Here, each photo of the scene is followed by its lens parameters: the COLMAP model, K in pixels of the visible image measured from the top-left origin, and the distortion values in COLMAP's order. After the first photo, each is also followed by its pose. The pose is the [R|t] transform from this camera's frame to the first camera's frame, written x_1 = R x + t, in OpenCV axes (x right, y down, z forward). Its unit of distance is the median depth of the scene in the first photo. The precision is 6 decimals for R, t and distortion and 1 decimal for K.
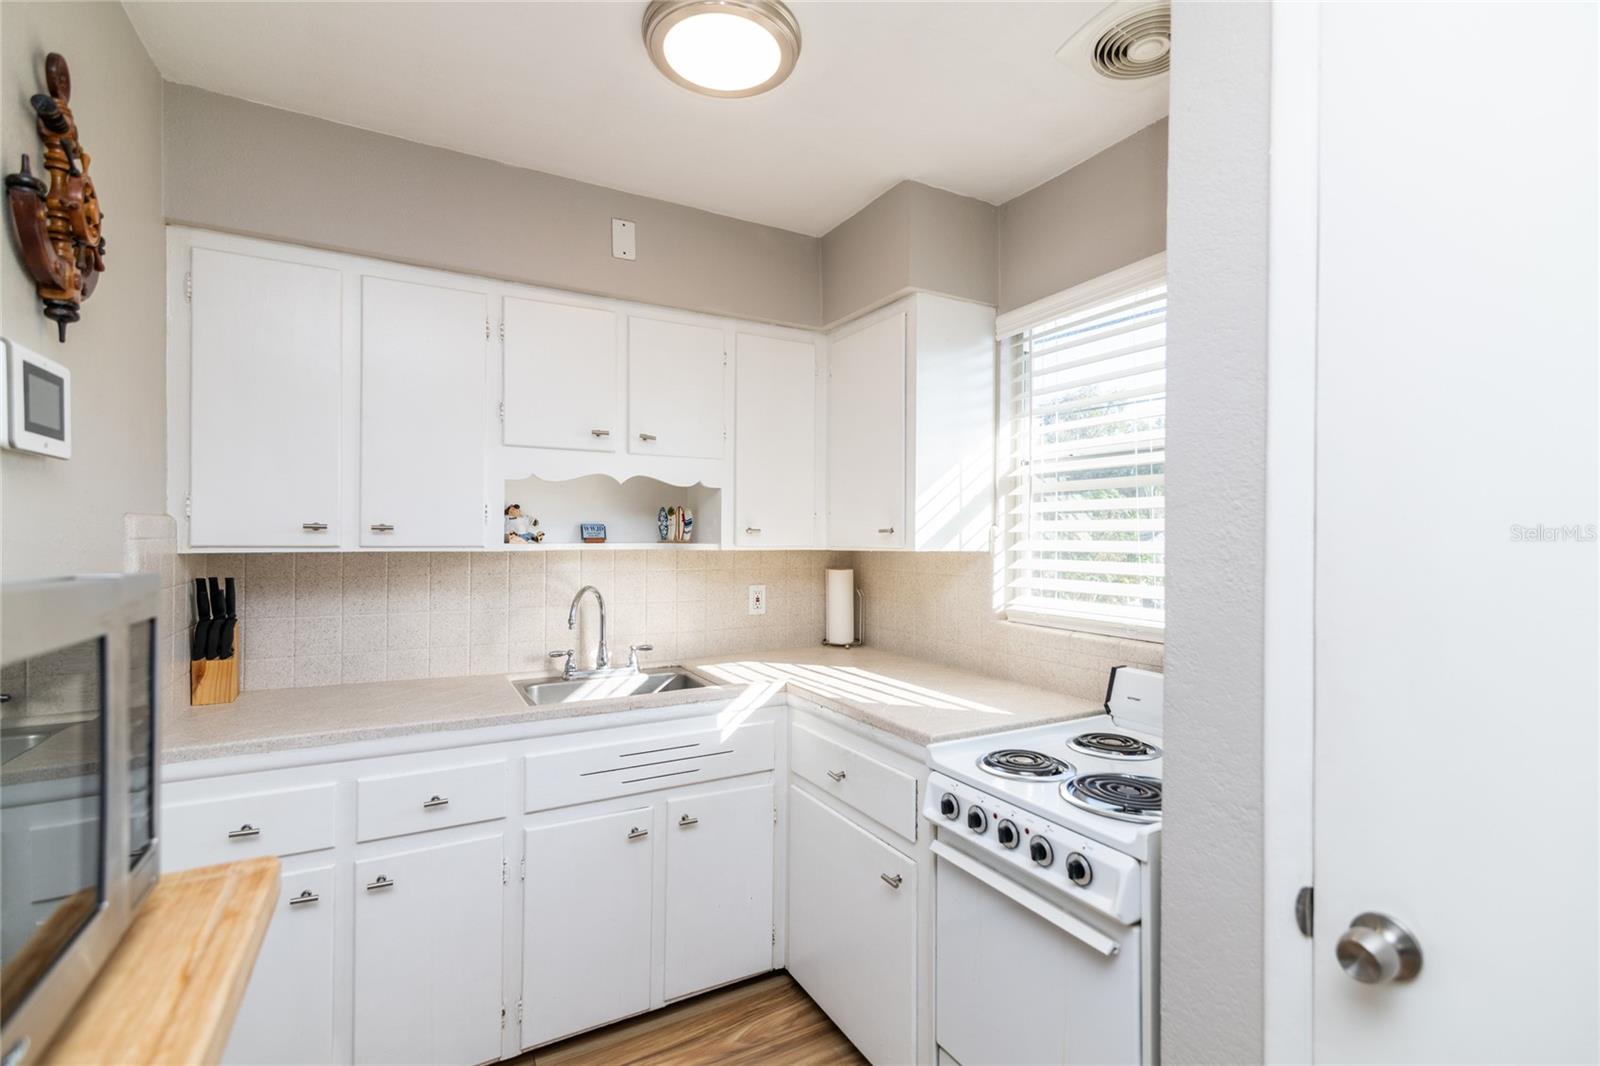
lens RADIAL K [[747.0, 0, 827.3], [0, 747.0, 539.2], [0, 0, 1]] dist [0.015238, -0.002800]
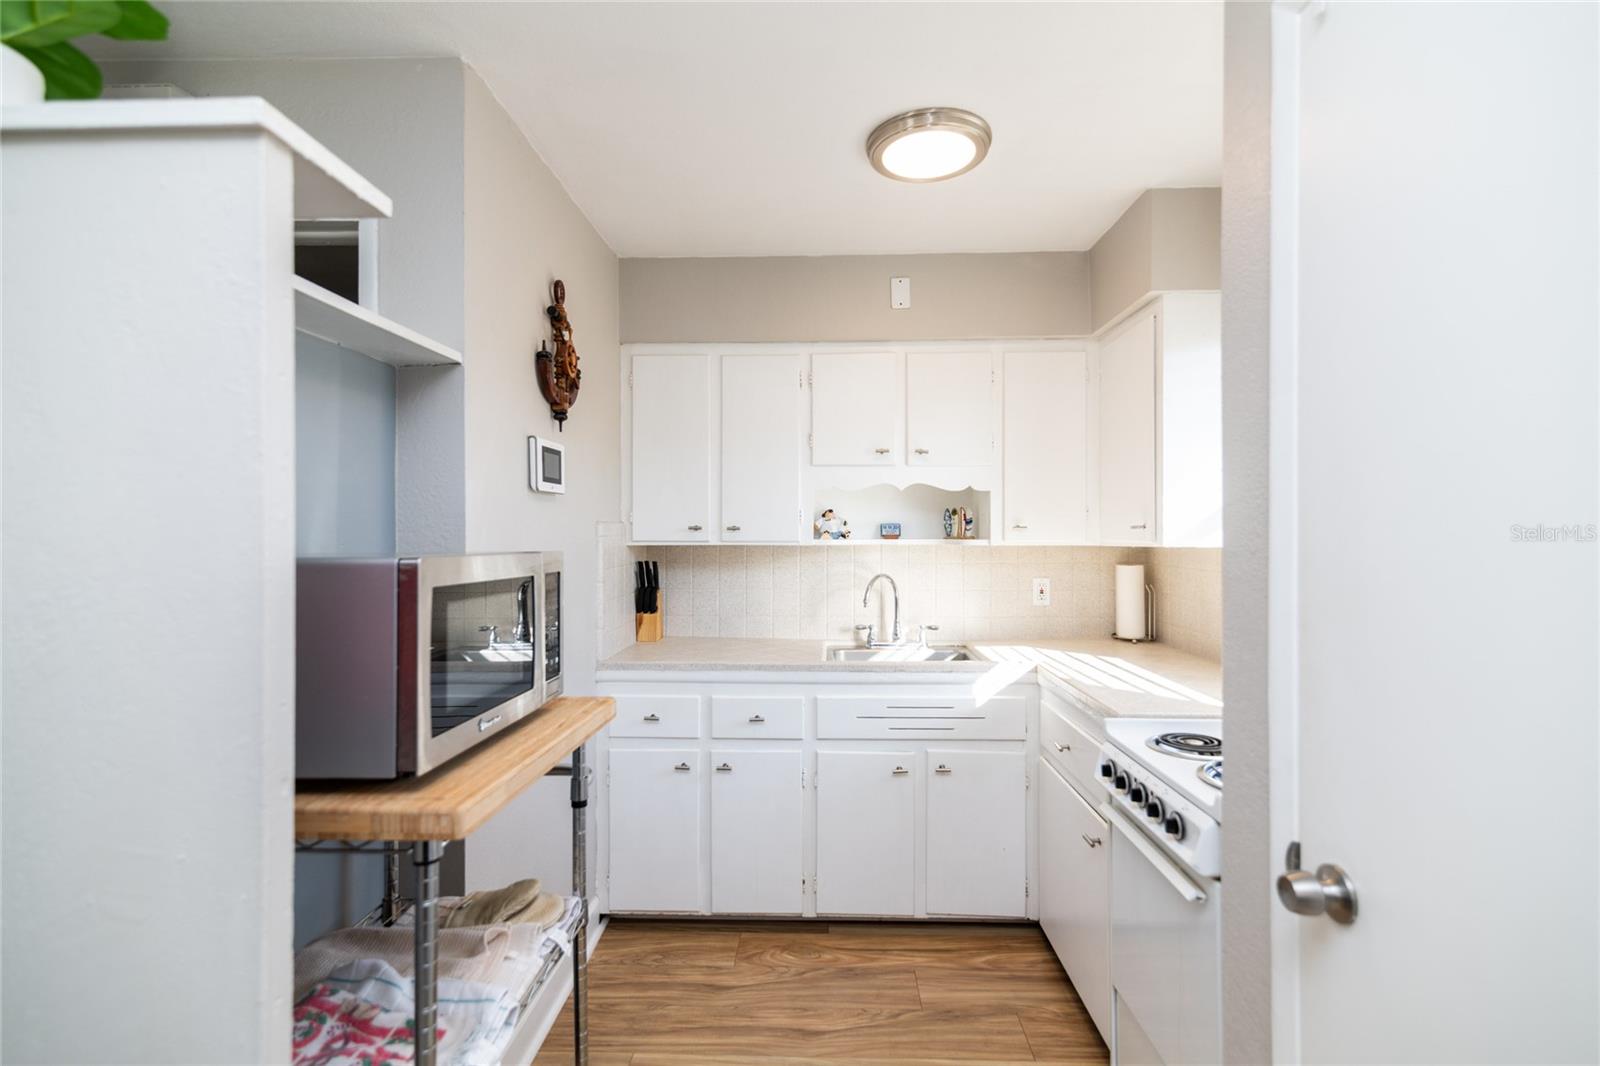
lens RADIAL K [[747.0, 0, 805.2], [0, 747.0, 536.6], [0, 0, 1]] dist [0.015238, -0.002800]
pose [[0.859002, 0.000956, -0.511972, 0.247540], [0.000630, 0.999996, 0.002925, -0.002687], [0.511972, -0.002835, 0.858997, -0.153398]]
